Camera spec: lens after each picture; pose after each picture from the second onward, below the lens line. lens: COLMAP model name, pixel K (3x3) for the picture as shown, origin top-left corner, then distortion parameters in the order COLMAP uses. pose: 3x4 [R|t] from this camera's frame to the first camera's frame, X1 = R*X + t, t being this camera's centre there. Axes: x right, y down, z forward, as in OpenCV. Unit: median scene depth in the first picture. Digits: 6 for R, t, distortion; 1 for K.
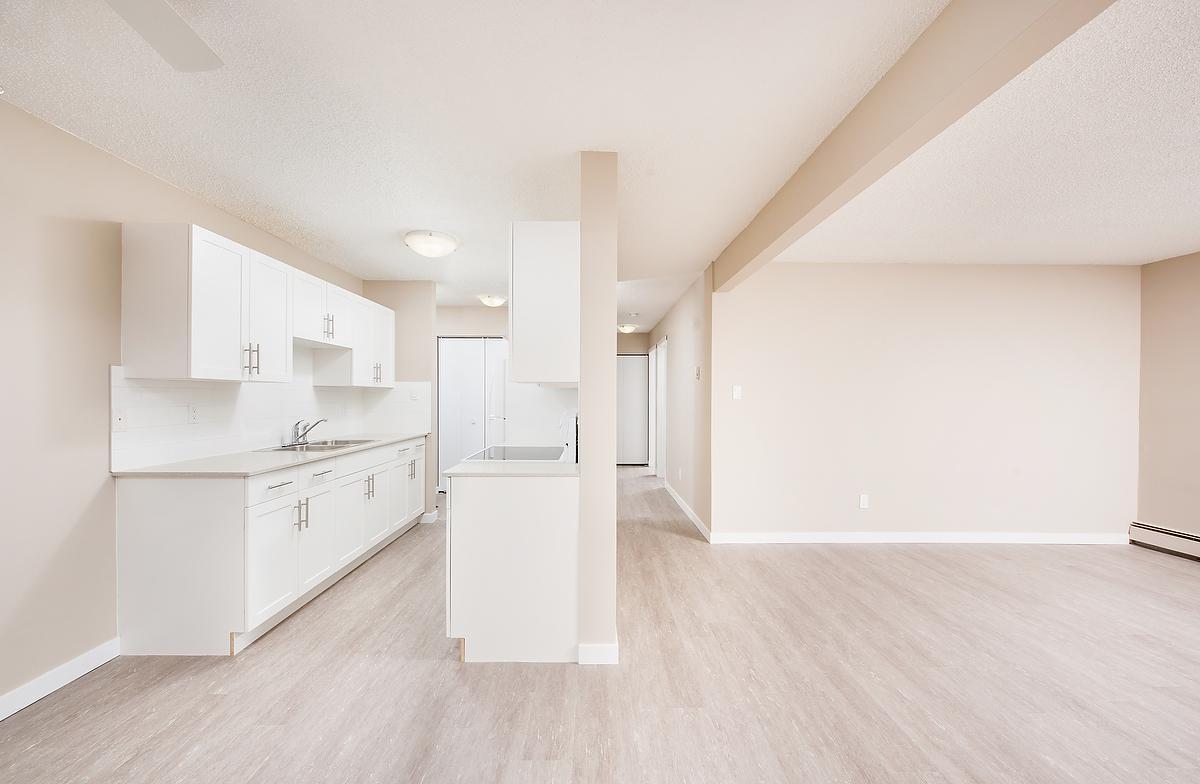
lens RADIAL K [[462.1, 0, 594.1], [0, 462.1, 396.2], [0, 0, 1]] dist [-0.008606, -0.000434]
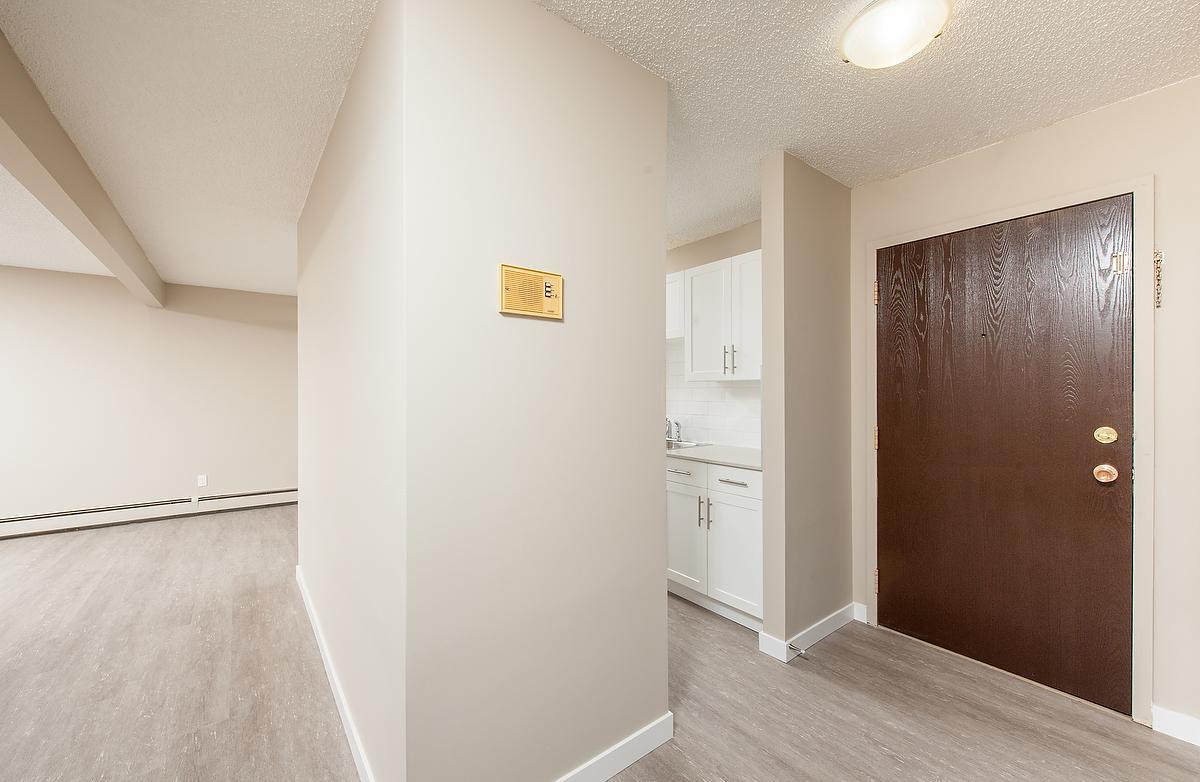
lens RADIAL K [[482.3, 0, 603.5], [0, 482.3, 390.1], [0, 0, 1]] dist [-0.000976, -0.000716]
pose [[-0.797931, 0.002909, -0.602742, 0.153866], [0.004547, 0.999989, -0.001193, -0.000554], [0.602731, -0.003693, -0.797936, 2.234154]]
